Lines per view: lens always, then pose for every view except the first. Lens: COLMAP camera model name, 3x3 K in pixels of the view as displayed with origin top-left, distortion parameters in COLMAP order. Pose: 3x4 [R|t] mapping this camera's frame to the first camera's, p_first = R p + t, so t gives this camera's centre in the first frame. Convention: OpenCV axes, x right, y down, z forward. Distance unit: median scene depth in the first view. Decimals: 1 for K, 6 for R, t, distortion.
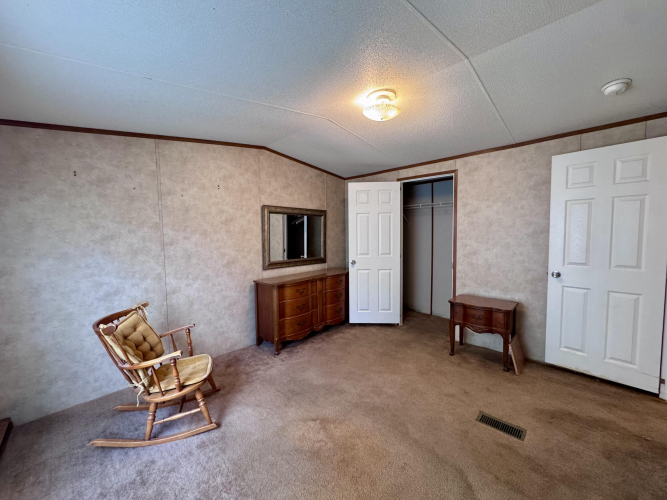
lens RADIAL K [[265.5, 0, 331.2], [0, 265.5, 244.9], [0, 0, 1]] dist [-0.002917, 0.000376]
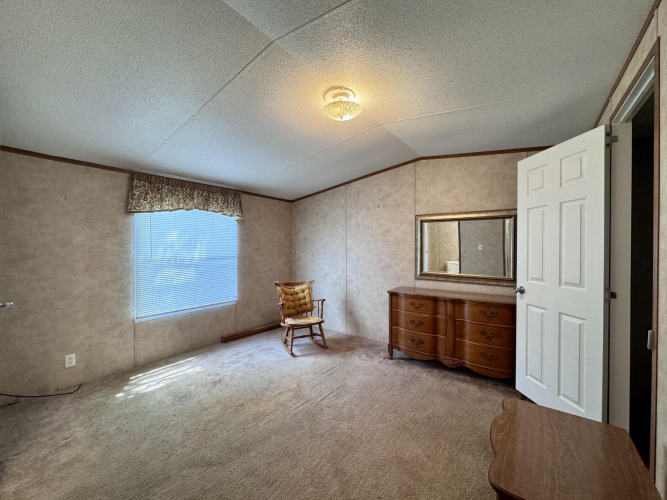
lens RADIAL K [[265.5, 0, 335.0], [0, 265.5, 245.7], [0, 0, 1]] dist [-0.002917, 0.000376]
pose [[0.121293, 0.005631, -0.992601, 0.772749], [-0.048899, 0.998804, -0.000309, -0.018255], [0.991412, 0.048574, 0.121423, 0.615719]]
